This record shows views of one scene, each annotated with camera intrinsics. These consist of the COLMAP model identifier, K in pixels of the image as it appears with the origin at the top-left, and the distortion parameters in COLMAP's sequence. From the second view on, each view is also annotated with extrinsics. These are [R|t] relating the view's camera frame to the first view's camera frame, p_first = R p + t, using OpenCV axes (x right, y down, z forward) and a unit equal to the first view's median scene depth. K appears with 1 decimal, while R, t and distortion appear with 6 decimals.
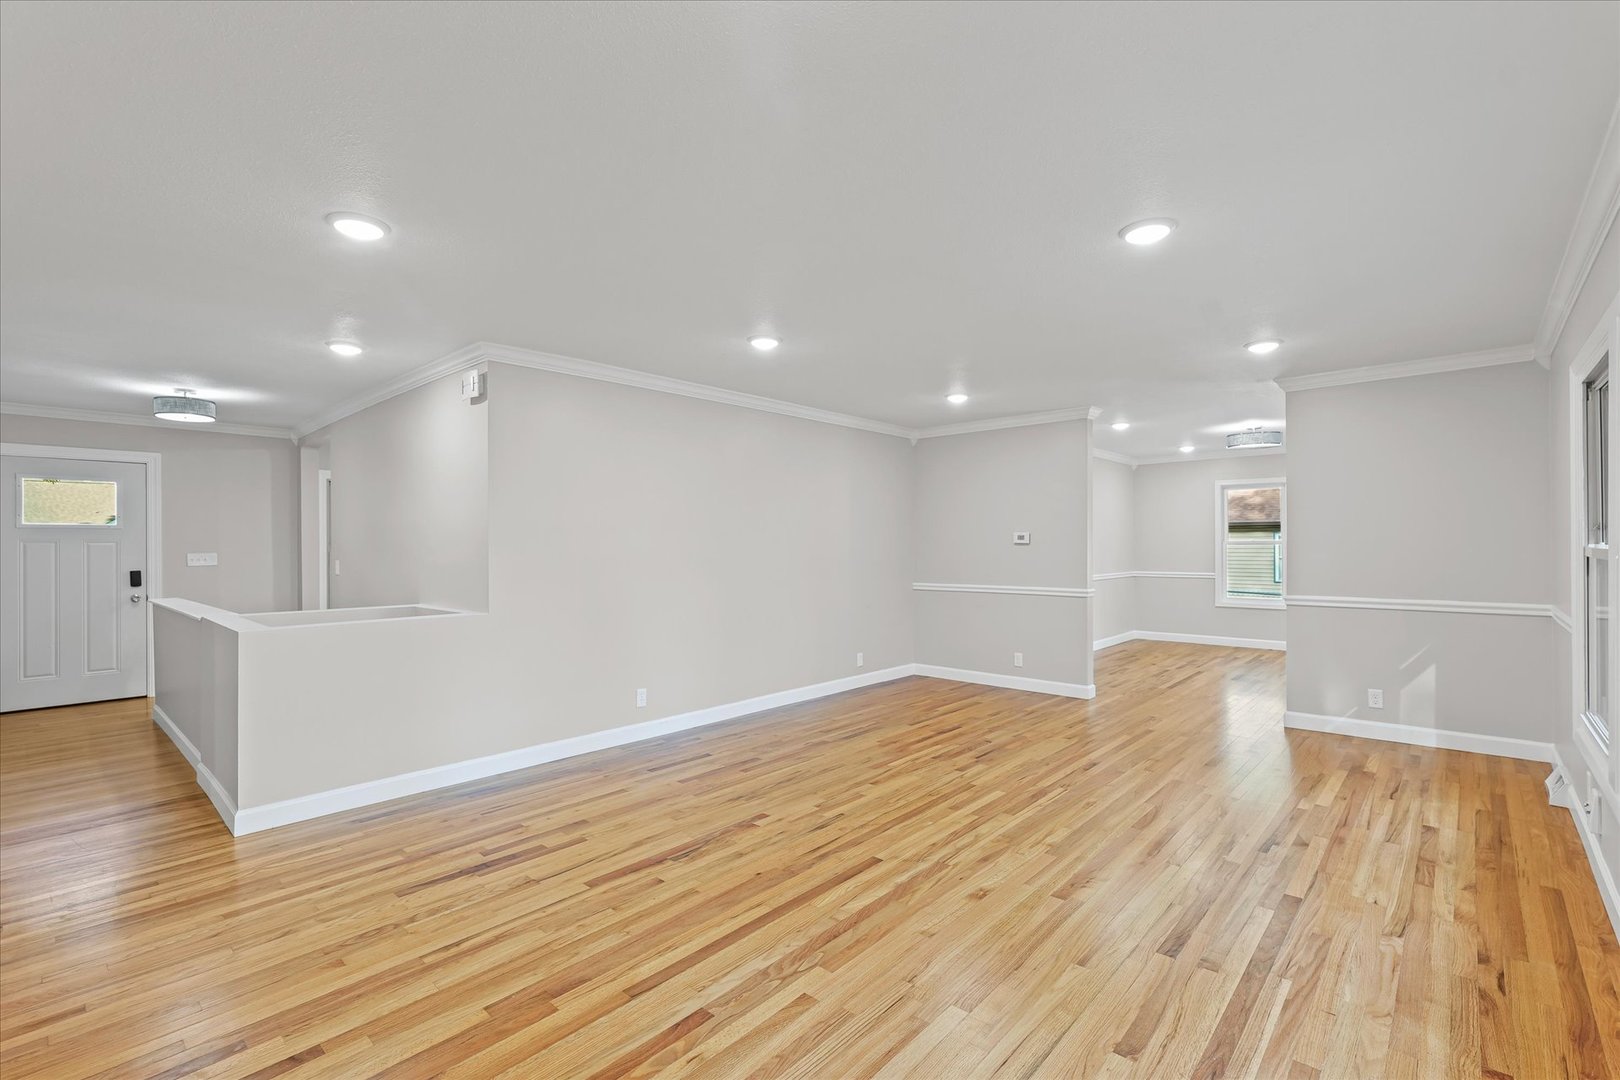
lens RADIAL K [[709.2, 0, 810.0], [0, 709.2, 540.0], [0, 0, 1]] dist [0.000561, -0.000107]
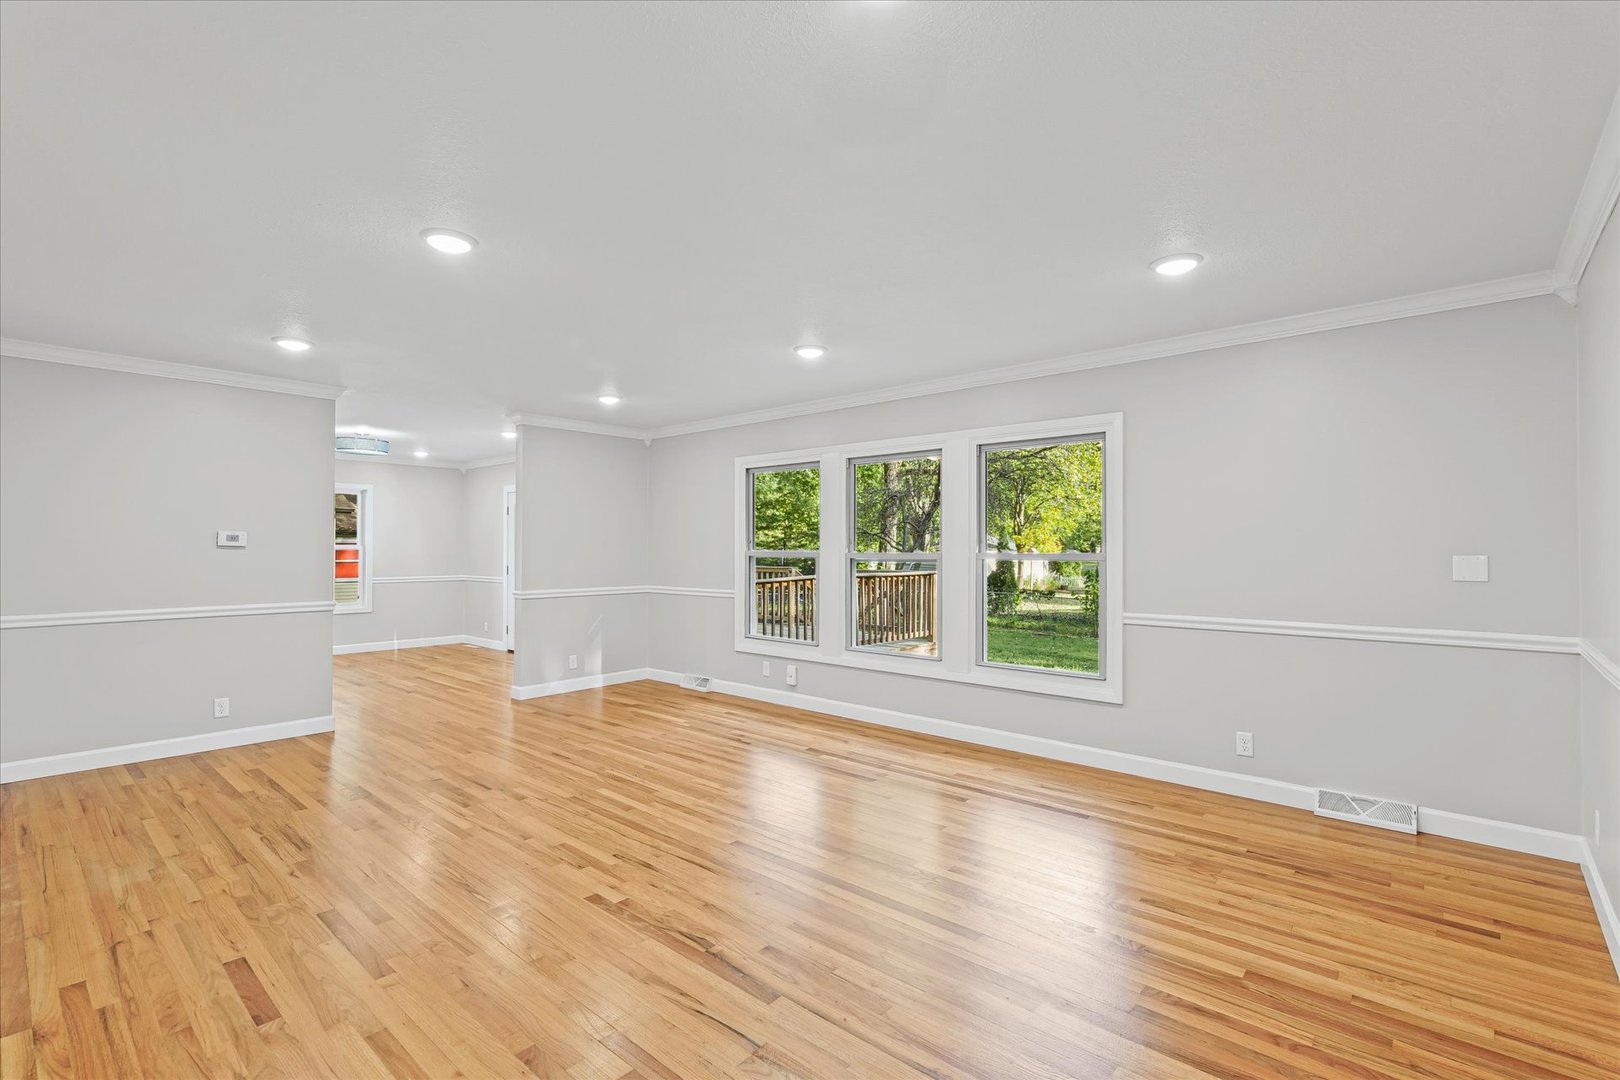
lens RADIAL K [[731.7, 0, 817.2], [0, 731.7, 547.4], [0, 0, 1]] dist [-0.000111, 0.000799]
pose [[-0.021900, 0.006595, 0.999738, -0.869336], [-0.009669, 0.999930, -0.006808, 0.011093], [-0.999713, -0.009815, -0.021834, 0.778564]]
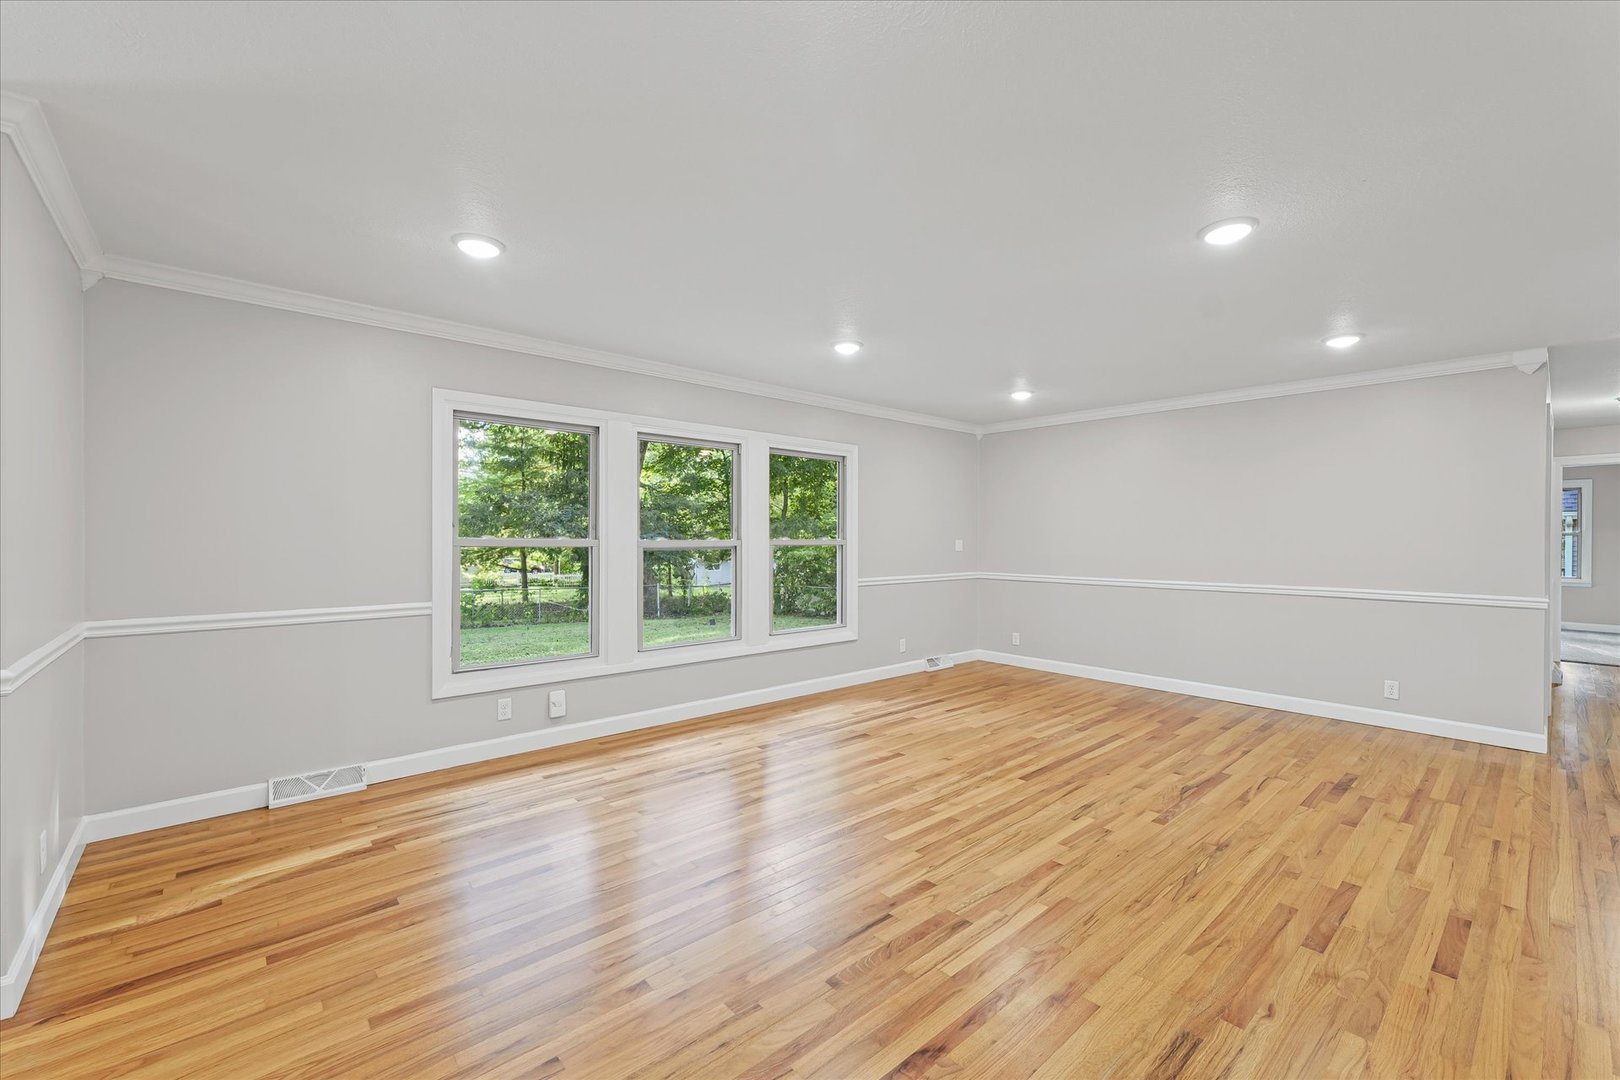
lens RADIAL K [[661.2, 0, 805.0], [0, 661.2, 536.0], [0, 0, 1]] dist [0.002866, 0.000648]
pose [[-0.993891, 0.001518, 0.110359, 0.307141], [0.000453, 0.999953, -0.009674, 0.014629], [-0.110368, -0.009565, -0.993845, 1.937792]]
